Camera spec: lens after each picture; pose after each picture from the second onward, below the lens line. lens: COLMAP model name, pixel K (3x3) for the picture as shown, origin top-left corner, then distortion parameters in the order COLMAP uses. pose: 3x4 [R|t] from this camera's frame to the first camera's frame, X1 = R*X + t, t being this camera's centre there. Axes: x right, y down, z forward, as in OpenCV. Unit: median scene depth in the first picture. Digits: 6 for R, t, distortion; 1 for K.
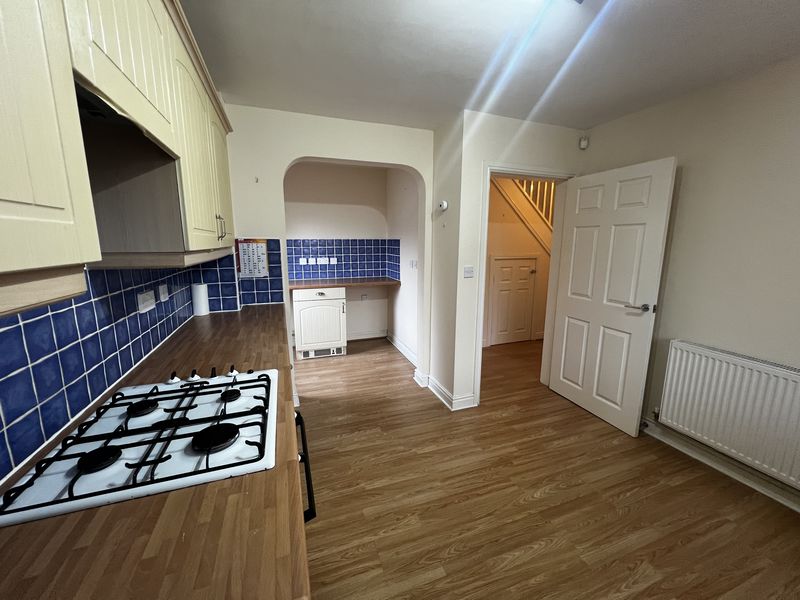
lens RADIAL K [[320.9, 0, 399.2], [0, 320.9, 296.6], [0, 0, 1]] dist [-0.002745, 0.000397]
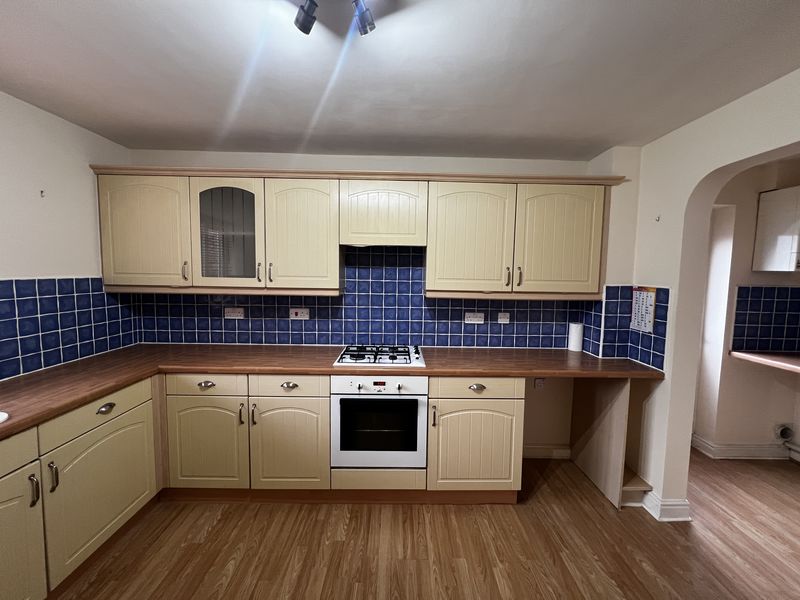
lens RADIAL K [[320.9, 0, 399.1], [0, 320.9, 296.3], [0, 0, 1]] dist [-0.002745, 0.000397]
pose [[-0.333206, 0.069713, -0.940273, 0.843278], [-0.177372, 0.974823, 0.135130, -0.224893], [0.926020, 0.211804, -0.312451, 0.967994]]
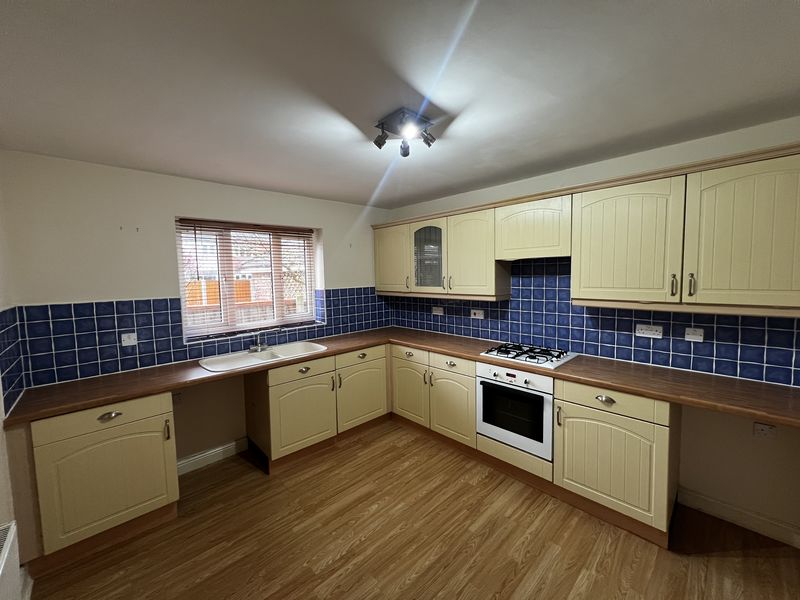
lens RADIAL K [[320.9, 0, 398.9], [0, 320.9, 297.3], [0, 0, 1]] dist [-0.002745, 0.000397]
pose [[-0.917433, 0.050512, -0.394671, 0.779419], [-0.045775, 0.971924, 0.230800, -0.377401], [0.395248, 0.229809, -0.889363, 1.576646]]
